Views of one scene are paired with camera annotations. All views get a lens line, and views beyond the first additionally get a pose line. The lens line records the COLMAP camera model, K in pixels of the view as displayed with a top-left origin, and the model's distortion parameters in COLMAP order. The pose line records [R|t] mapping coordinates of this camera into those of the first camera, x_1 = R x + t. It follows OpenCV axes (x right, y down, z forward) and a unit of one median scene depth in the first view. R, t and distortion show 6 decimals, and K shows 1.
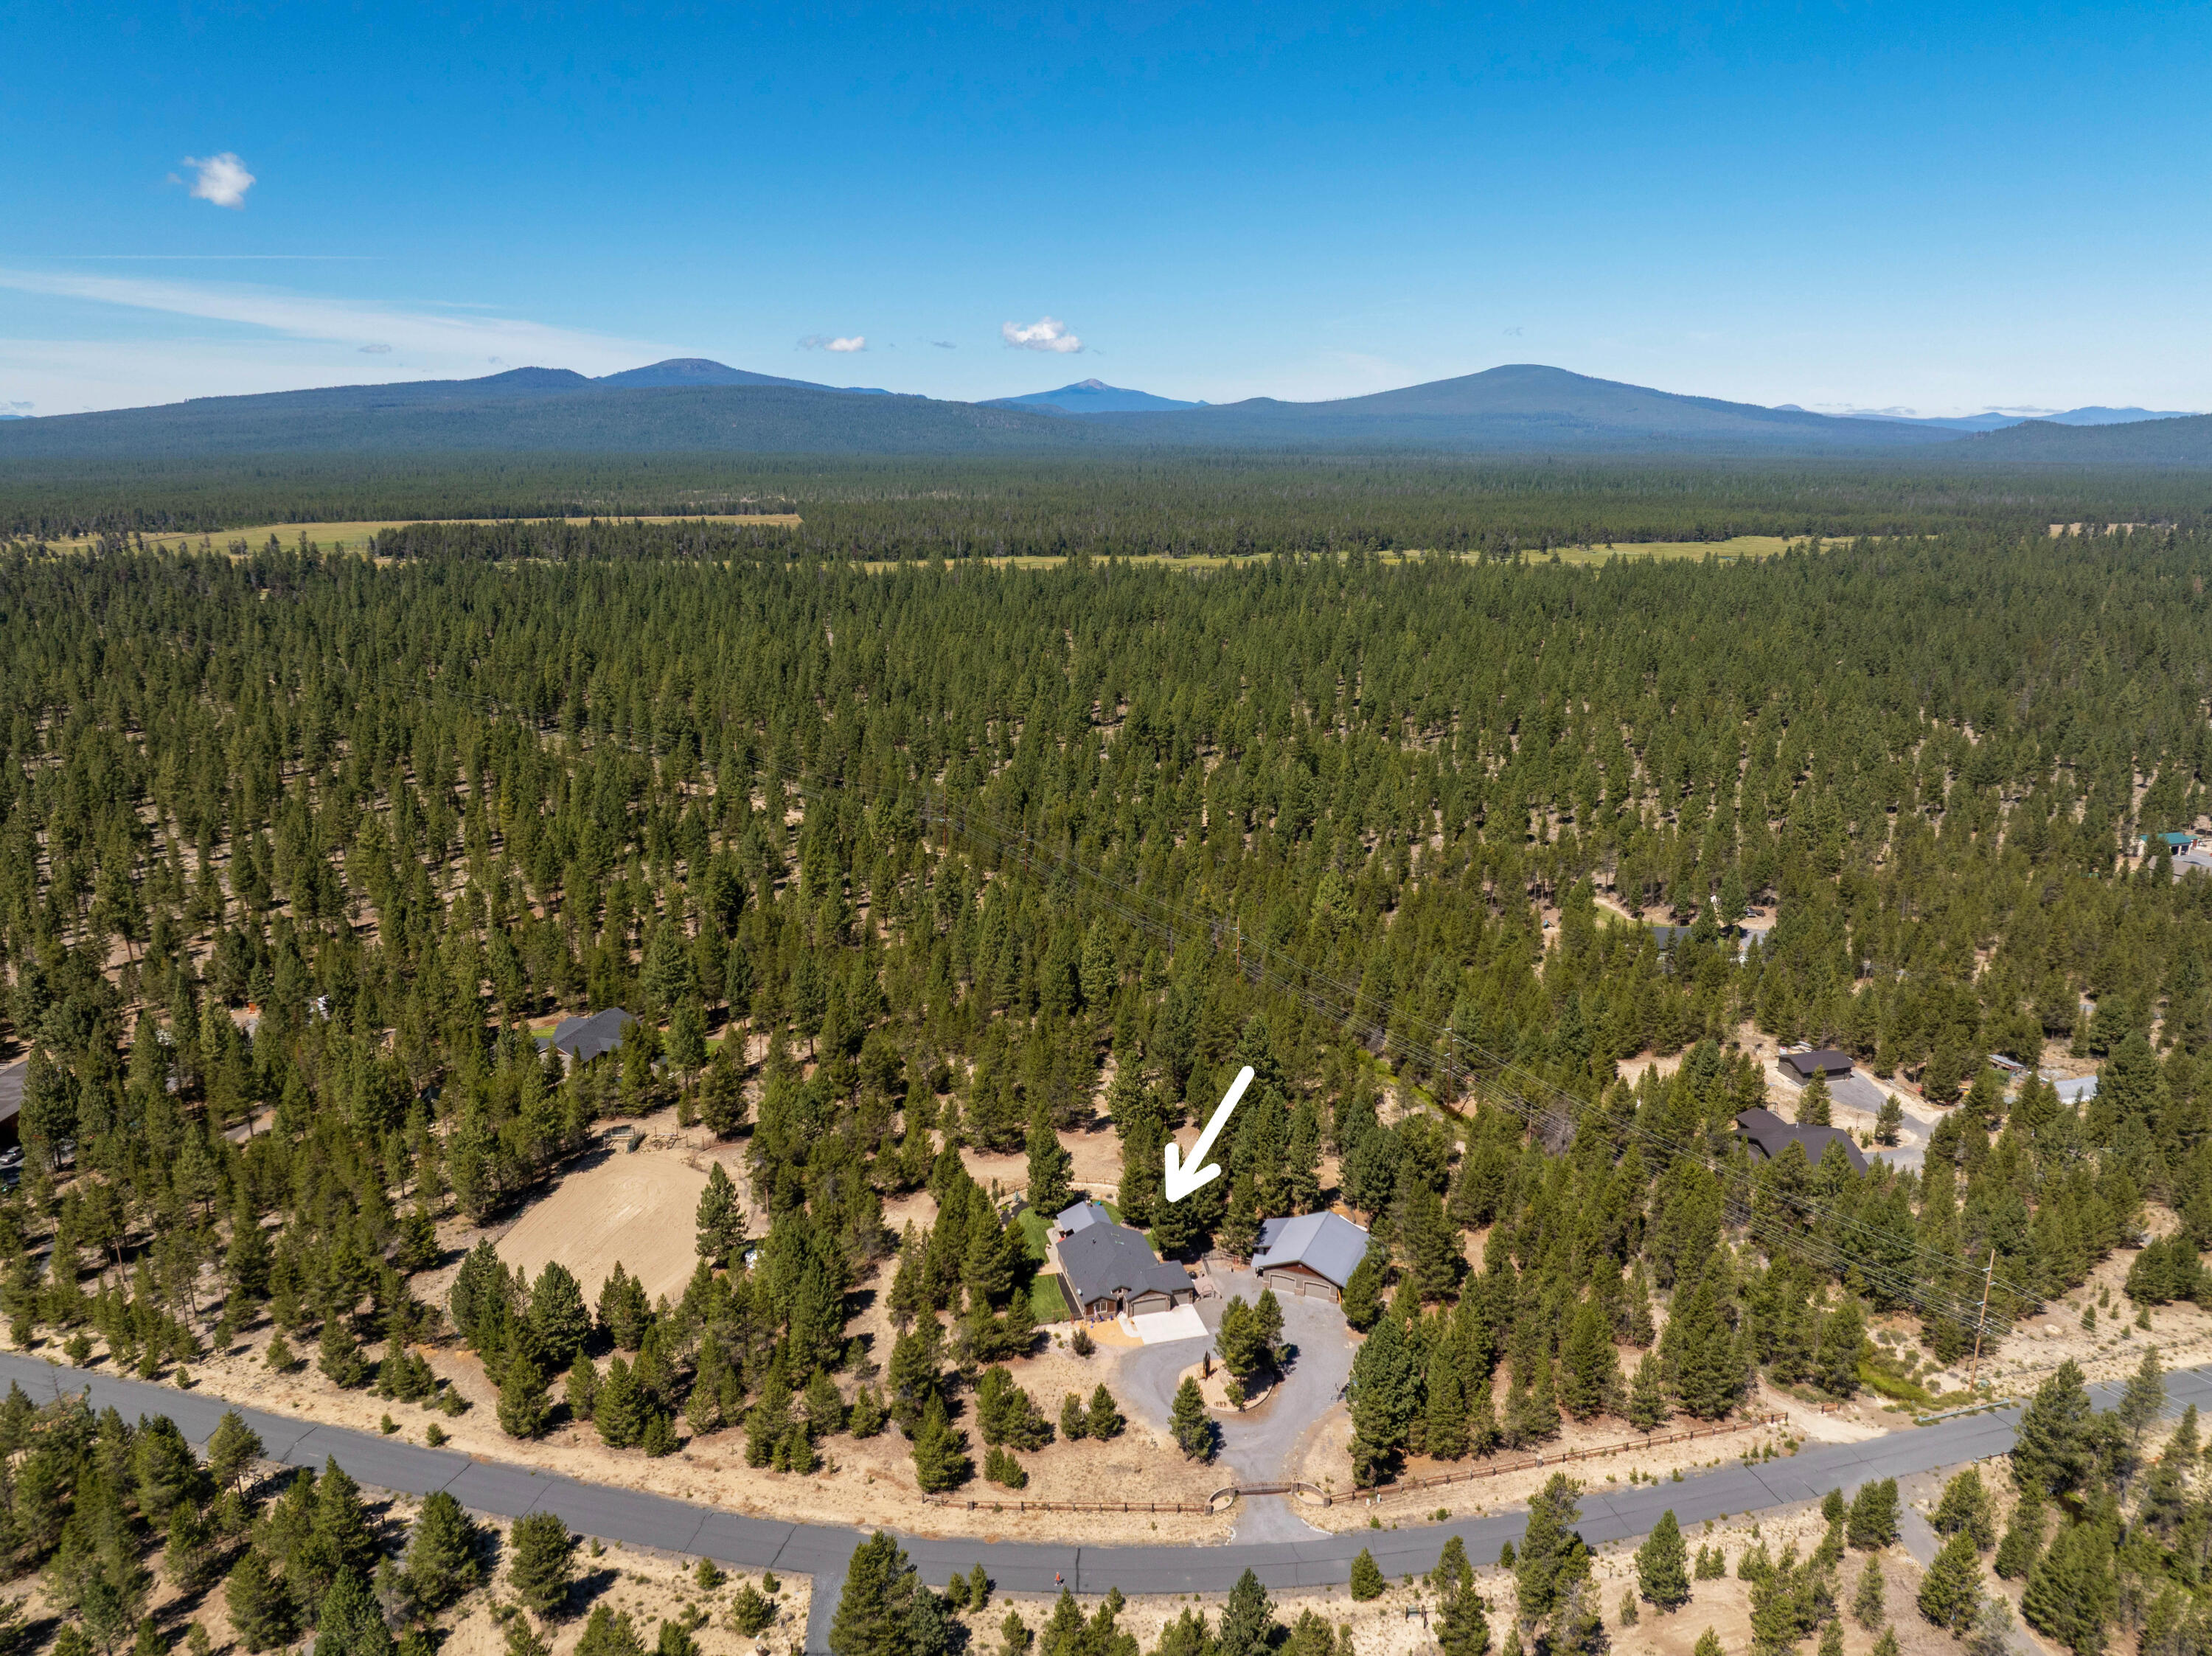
lens RADIAL K [[1566.0, 0, 1118.2], [0, 1566.0, 829.6], [0, 0, 1]] dist [-0.060675, 0.032666]
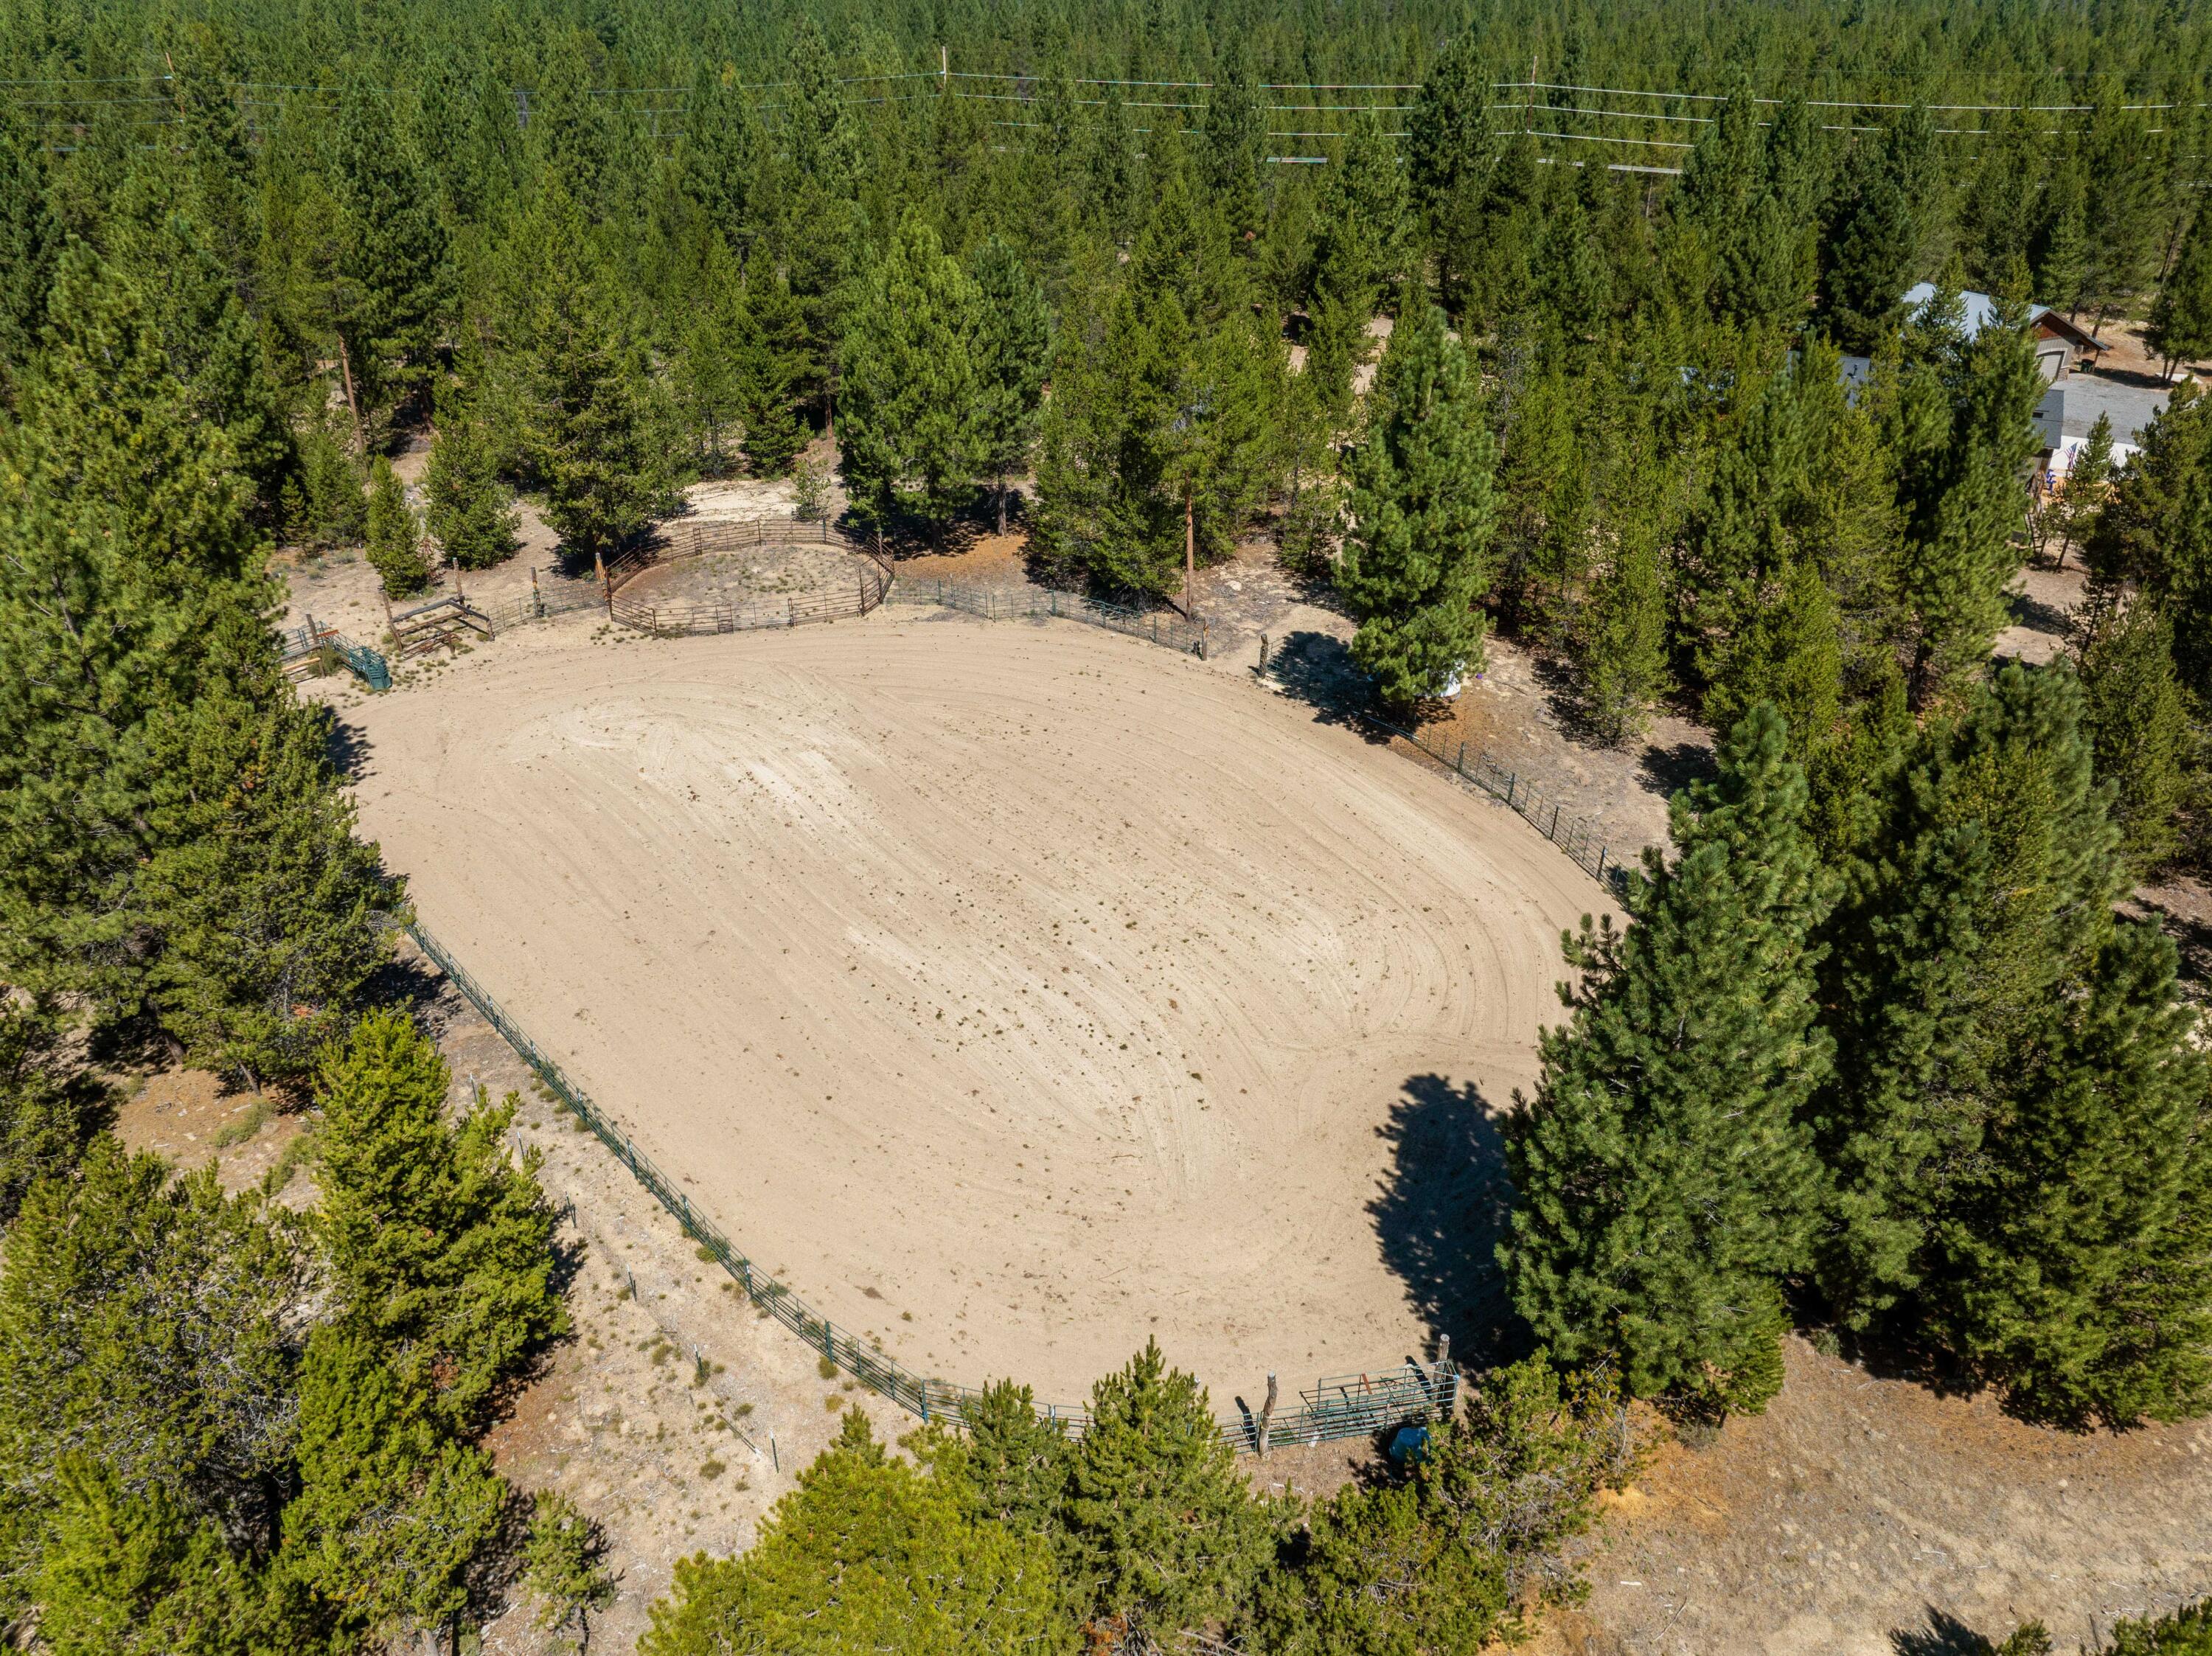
lens RADIAL K [[1566.0, 0, 1105.4], [0, 1566.0, 832.8], [0, 0, 1]] dist [-0.060675, 0.032666]
pose [[0.634523, -0.384109, 0.670701, -0.437229], [0.199403, 0.919747, 0.338090, 0.172350], [-0.746739, -0.080786, 0.660193, 0.762044]]
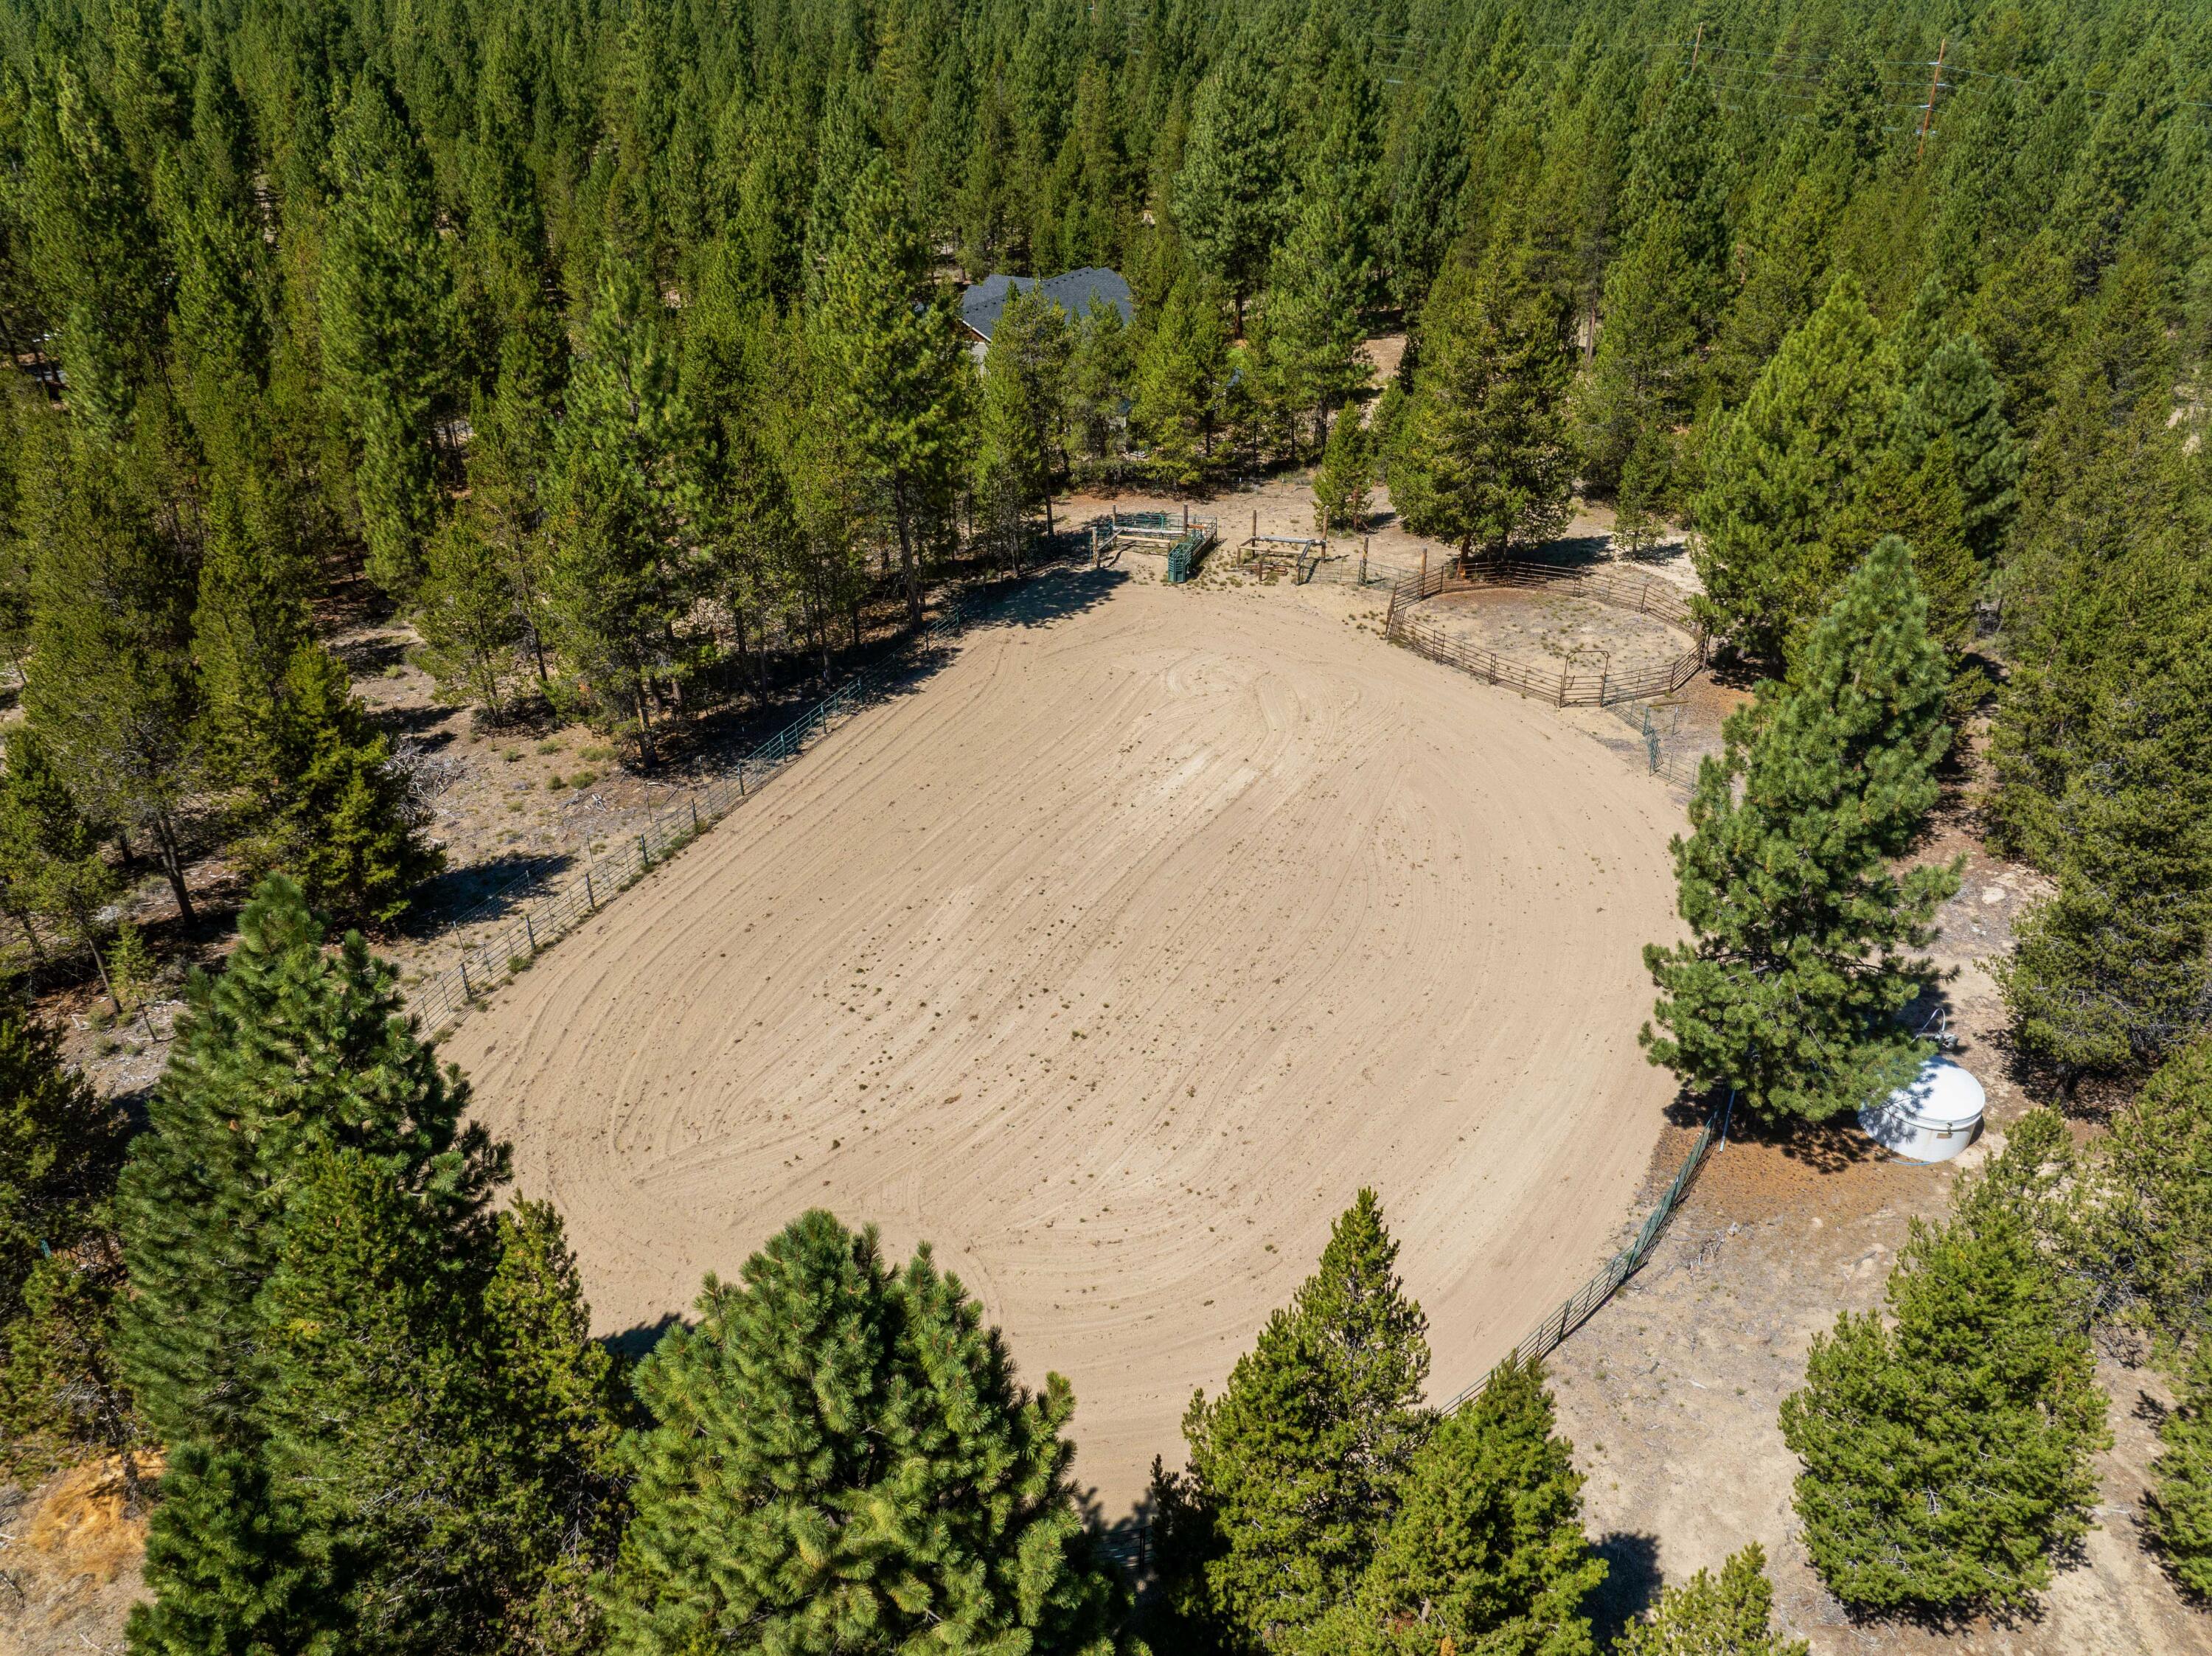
lens RADIAL K [[1566.0, 0, 1093.8], [0, 1566.0, 821.8], [0, 0, 1]] dist [-0.060675, 0.032666]
pose [[0.962047, 0.123584, -0.243293, -0.259375], [-0.057819, 0.963643, 0.260864, 0.180769], [0.266687, -0.236897, 0.934215, 0.727368]]
